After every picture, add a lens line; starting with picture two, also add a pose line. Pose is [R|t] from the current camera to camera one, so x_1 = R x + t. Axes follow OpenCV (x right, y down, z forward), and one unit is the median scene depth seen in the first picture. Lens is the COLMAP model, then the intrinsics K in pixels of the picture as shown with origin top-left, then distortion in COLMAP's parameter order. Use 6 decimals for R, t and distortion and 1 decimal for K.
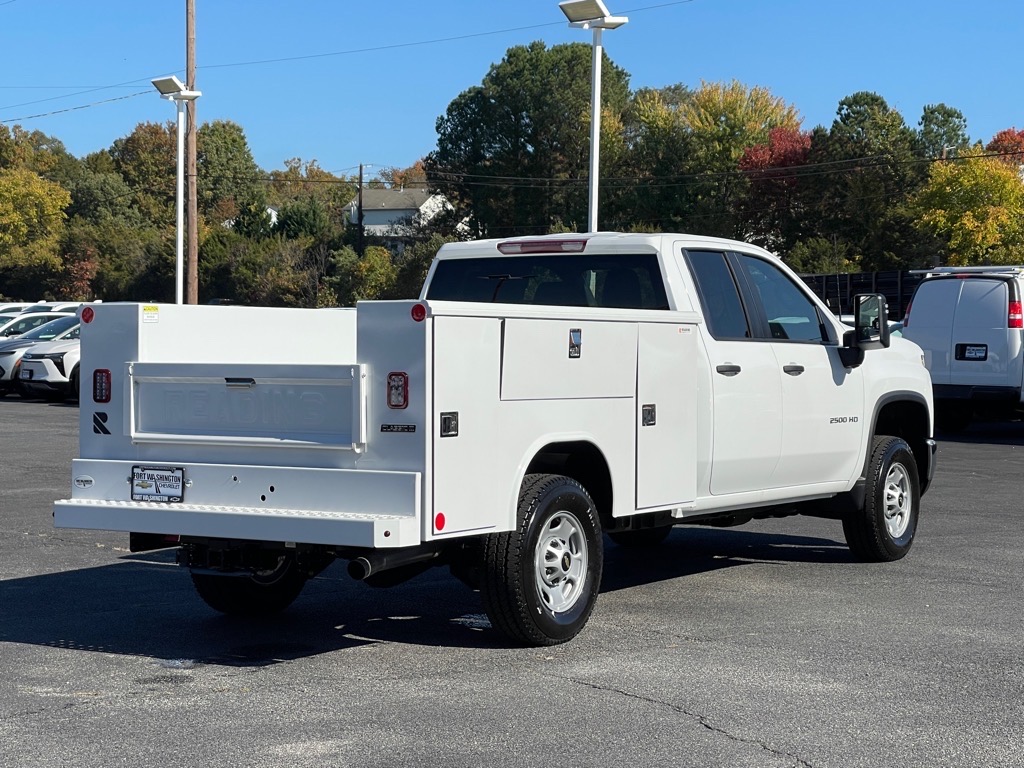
lens RADIAL K [[2117.2, 0, 512.0], [0, 2117.2, 384.0], [0, 0, 1]] dist [-0.008212, 2.242635]
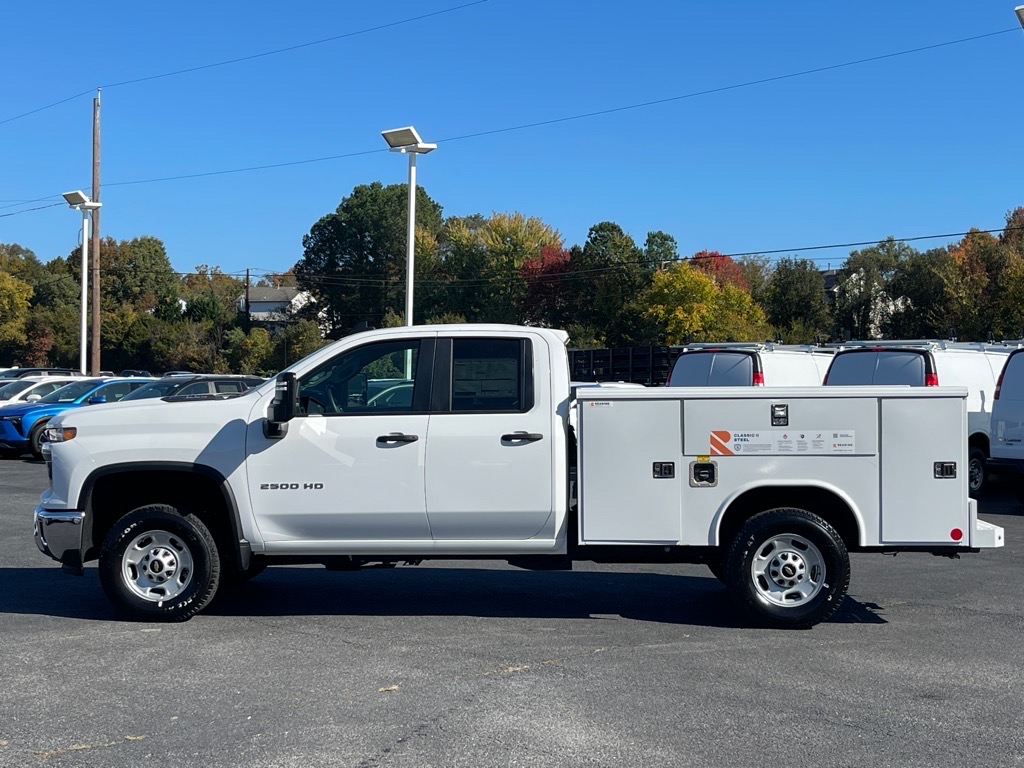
lens RADIAL K [[1477.3, 0, 512.0], [0, 1477.3, 384.0], [0, 0, 1]] dist [0.113222, -0.027882]
pose [[0.994796, 0.002563, 0.101855, 0.041066], [0.000319, 0.999601, -0.028261, -0.023590], [-0.101886, 0.028147, 0.994398, 0.516550]]
